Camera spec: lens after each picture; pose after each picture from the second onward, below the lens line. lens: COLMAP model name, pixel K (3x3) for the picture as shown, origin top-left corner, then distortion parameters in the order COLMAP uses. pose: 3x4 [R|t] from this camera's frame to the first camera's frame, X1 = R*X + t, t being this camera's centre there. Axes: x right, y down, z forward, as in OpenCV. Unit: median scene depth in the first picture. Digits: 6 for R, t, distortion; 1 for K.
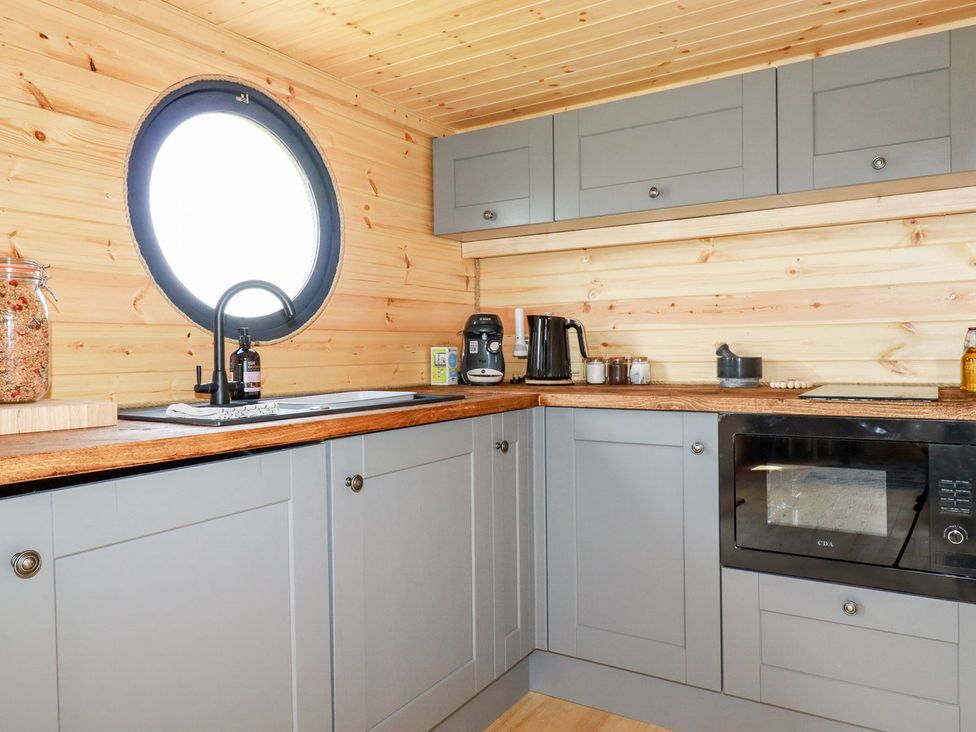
lens RADIAL K [[776.1, 0, 488.0], [0, 776.1, 366.0], [0, 0, 1]] dist [0.003168, -0.002963]
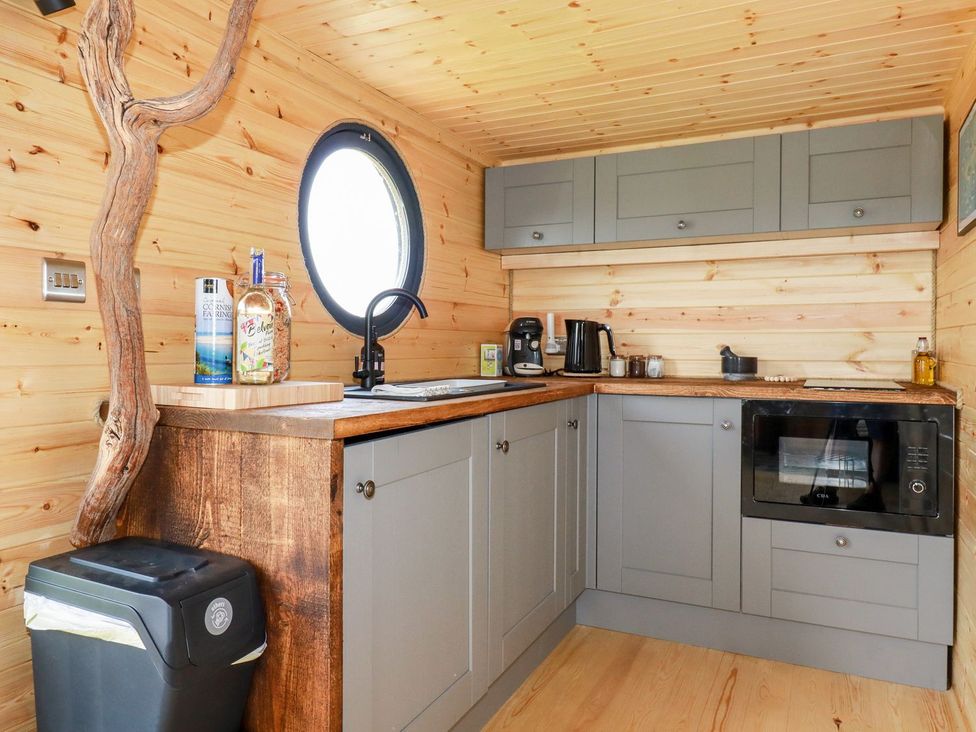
lens RADIAL K [[776.1, 0, 488.0], [0, 776.1, 366.0], [0, 0, 1]] dist [0.003168, -0.002963]
pose [[0.992218, 0.014495, 0.123663, -0.246927], [-0.014870, 0.999887, 0.002112, 0.007329], [-0.123619, -0.003935, 0.992322, -0.209680]]
